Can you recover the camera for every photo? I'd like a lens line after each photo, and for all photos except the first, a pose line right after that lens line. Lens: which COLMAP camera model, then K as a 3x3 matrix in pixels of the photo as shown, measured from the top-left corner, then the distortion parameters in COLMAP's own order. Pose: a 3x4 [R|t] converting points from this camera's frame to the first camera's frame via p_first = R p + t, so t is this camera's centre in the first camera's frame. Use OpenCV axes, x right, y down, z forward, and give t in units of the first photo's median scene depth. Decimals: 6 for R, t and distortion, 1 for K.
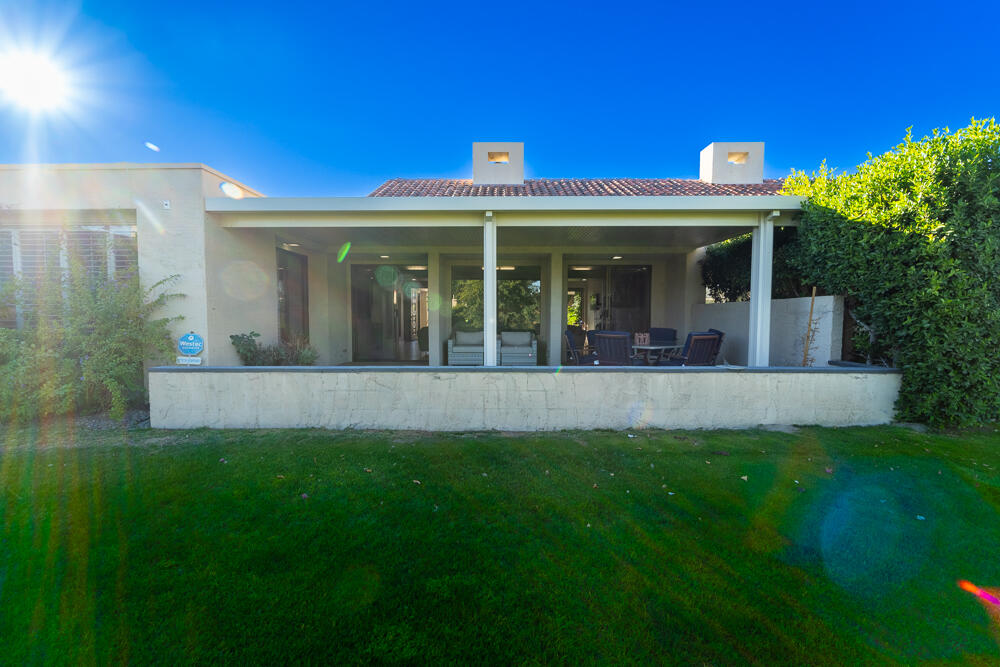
lens RADIAL K [[399.1, 0, 497.7], [0, 399.1, 336.5], [0, 0, 1]] dist [0.001238, 0.000187]
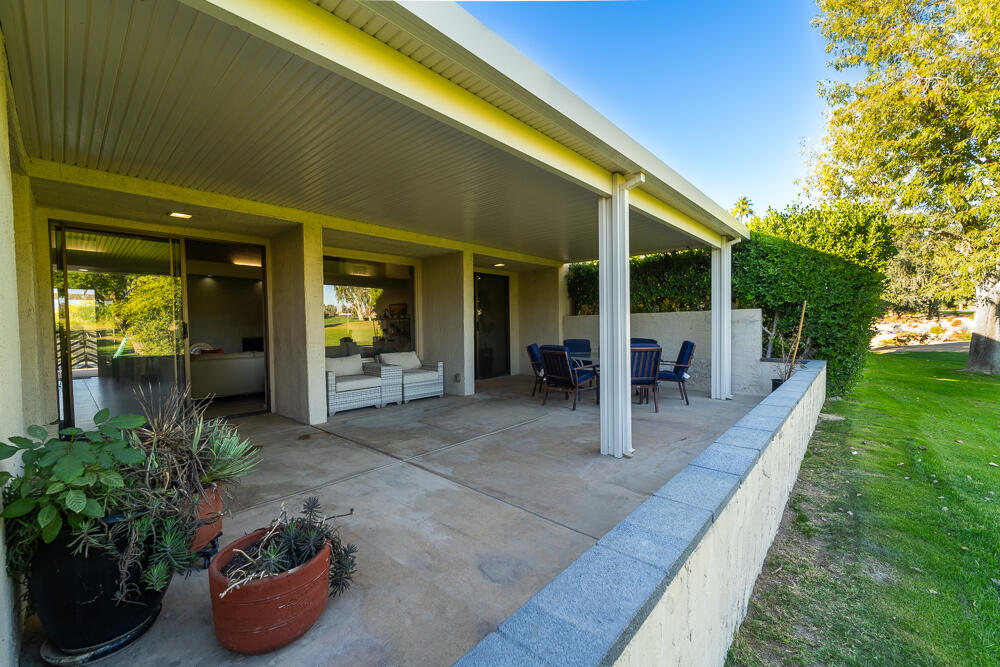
lens RADIAL K [[399.1, 0, 497.7], [0, 399.1, 336.5], [0, 0, 1]] dist [0.001238, 0.000187]
pose [[0.693031, -0.027487, 0.720384, -0.441804], [0.055727, 0.998325, -0.015518, -0.025740], [-0.718751, 0.050899, 0.693402, 0.466912]]
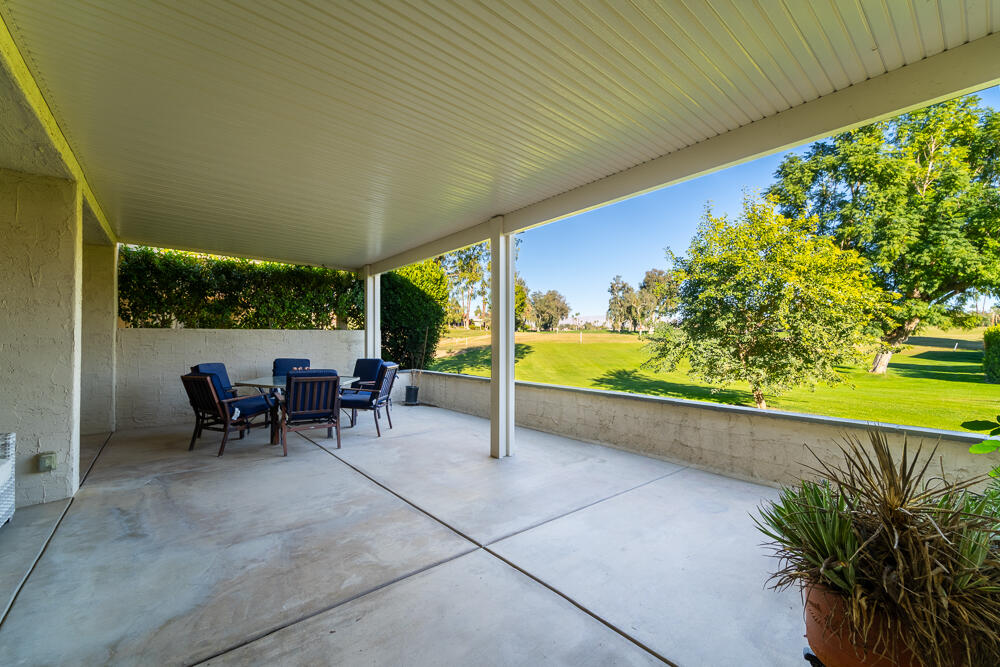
lens RADIAL K [[399.1, 0, 497.7], [0, 399.1, 336.5], [0, 0, 1]] dist [0.001238, 0.000187]
pose [[-0.612221, 0.007579, 0.790651, -0.440084], [0.047446, 0.998504, 0.027167, -0.065479], [-0.789262, 0.054146, -0.611665, 1.051161]]
